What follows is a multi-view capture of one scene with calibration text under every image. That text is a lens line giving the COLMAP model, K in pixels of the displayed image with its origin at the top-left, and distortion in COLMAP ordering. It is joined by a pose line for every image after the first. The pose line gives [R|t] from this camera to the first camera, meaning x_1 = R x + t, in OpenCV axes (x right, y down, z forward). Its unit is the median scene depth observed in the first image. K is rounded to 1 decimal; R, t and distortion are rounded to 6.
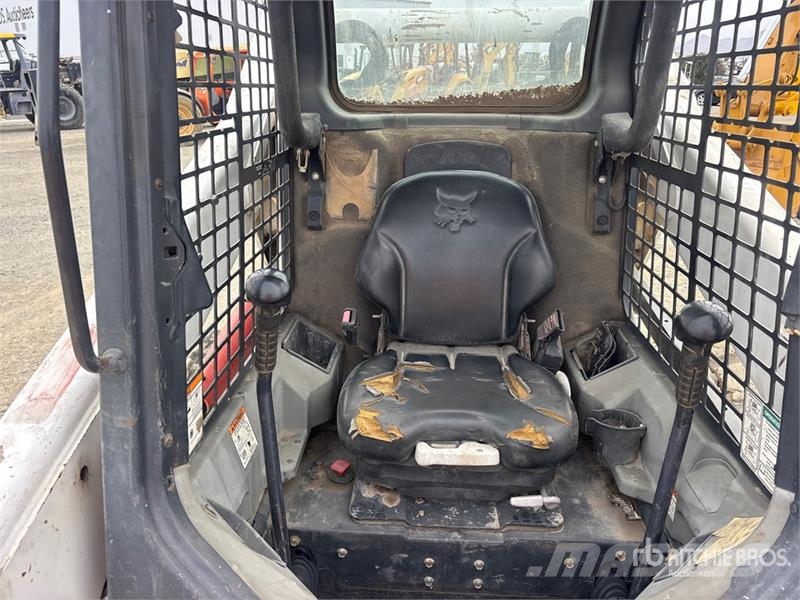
lens RADIAL K [[590.3, 0, 400.0], [0, 590.3, 300.0], [0, 0, 1]] dist [0.045522, -0.078544]
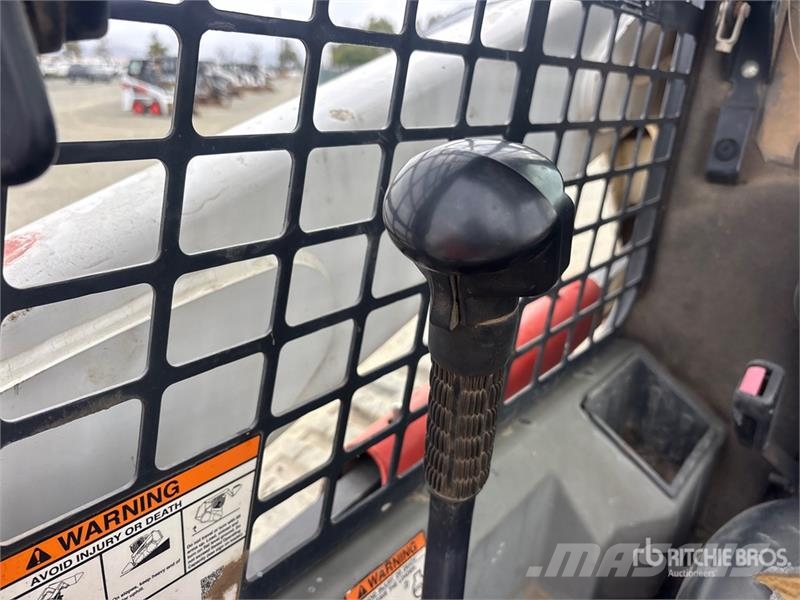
lens RADIAL K [[590.3, 0, 400.0], [0, 590.3, 300.0], [0, 0, 1]] dist [0.045522, -0.078544]
pose [[0.797160, 0.214128, -0.564522, -0.060171], [-0.222582, 0.973367, 0.054900, 0.005025], [0.561243, 0.081888, 0.823590, 0.474553]]
